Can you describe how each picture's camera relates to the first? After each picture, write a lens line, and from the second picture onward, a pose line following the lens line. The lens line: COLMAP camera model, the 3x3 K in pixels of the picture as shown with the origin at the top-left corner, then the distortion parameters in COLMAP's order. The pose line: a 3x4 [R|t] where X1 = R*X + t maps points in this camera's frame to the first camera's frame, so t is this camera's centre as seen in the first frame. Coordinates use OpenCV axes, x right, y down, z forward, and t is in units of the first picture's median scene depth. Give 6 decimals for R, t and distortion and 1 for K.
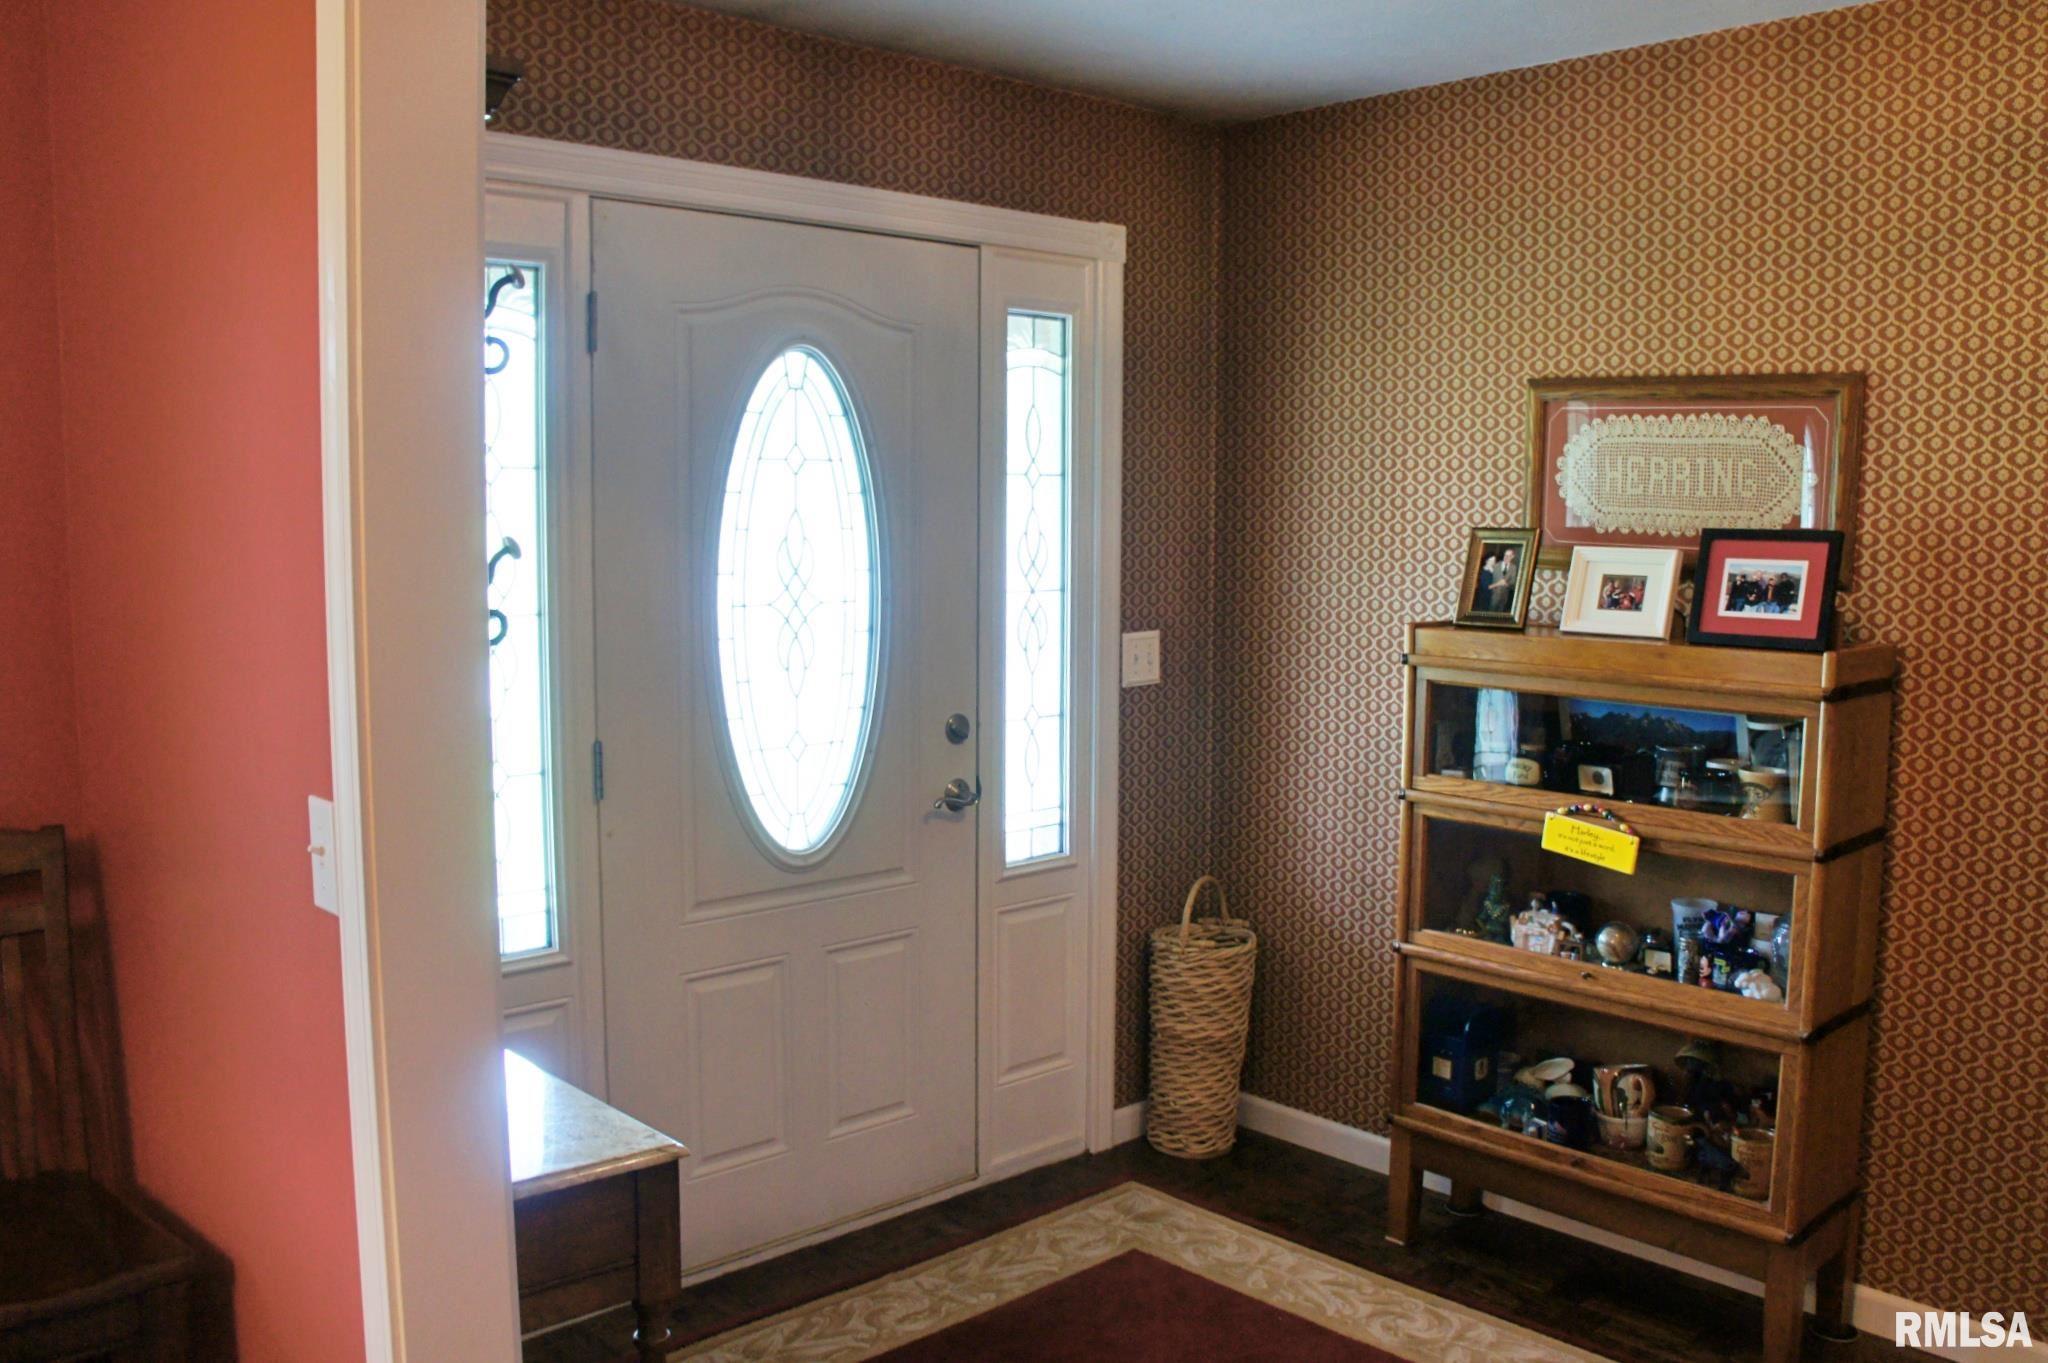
lens RADIAL K [[1616.7, 0, 1033.8], [0, 1616.7, 694.3], [0, 0, 1]] dist [-0.187415, 0.143612]
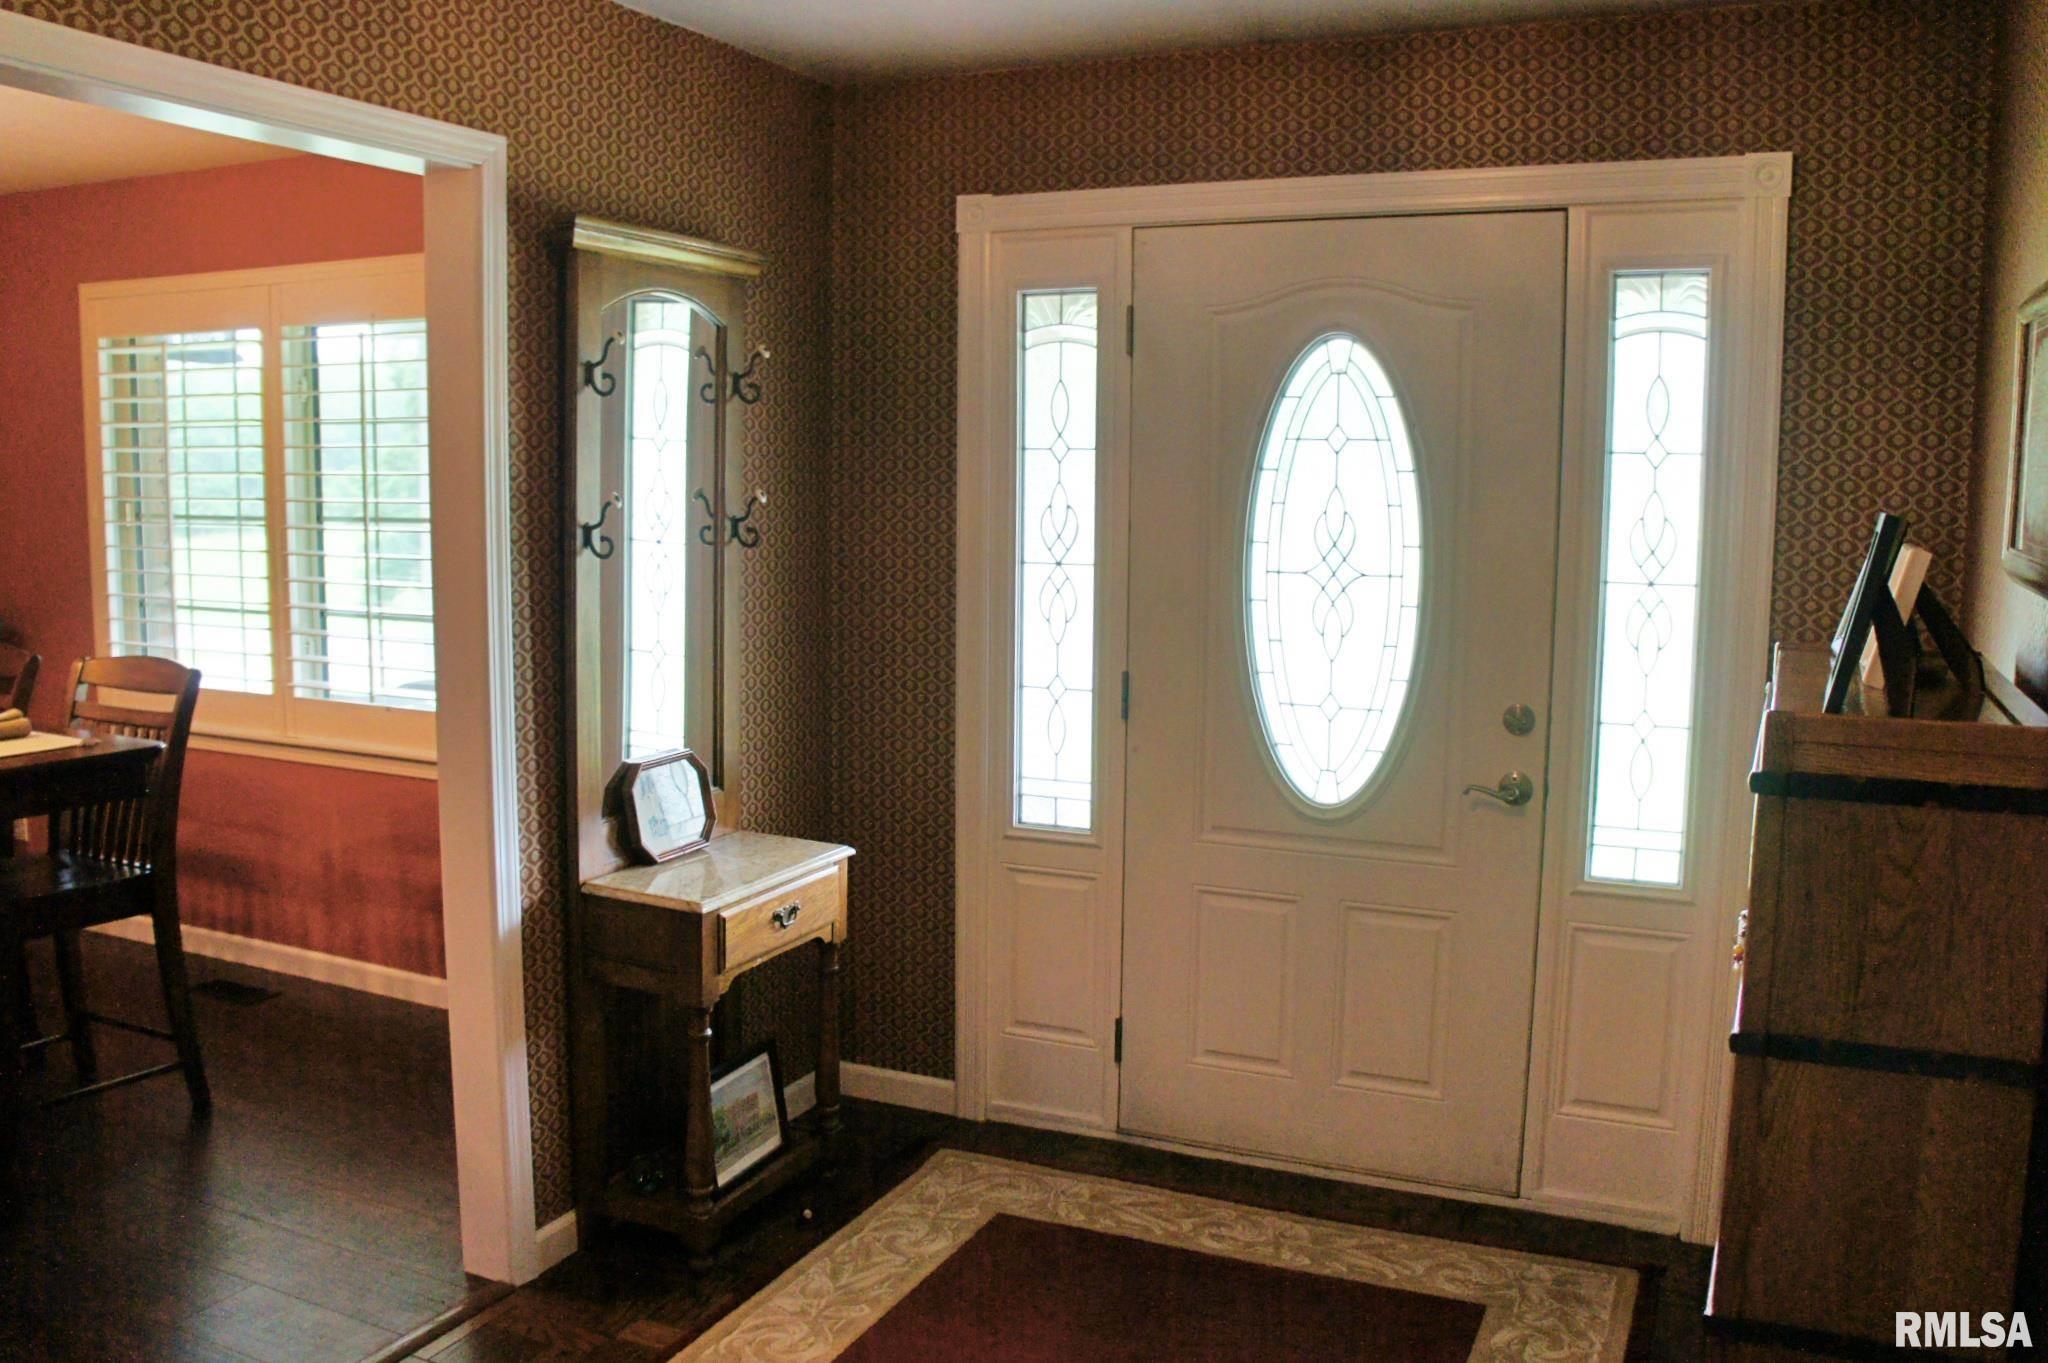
lens RADIAL K [[1616.7, 0, 1033.8], [0, 1616.7, 694.3], [0, 0, 1]] dist [-0.187415, 0.143612]
pose [[0.417143, 0.113562, -0.901718, 0.733220], [-0.110788, 0.991117, 0.073569, -0.033100], [0.902063, 0.069211, 0.426019, 0.366359]]
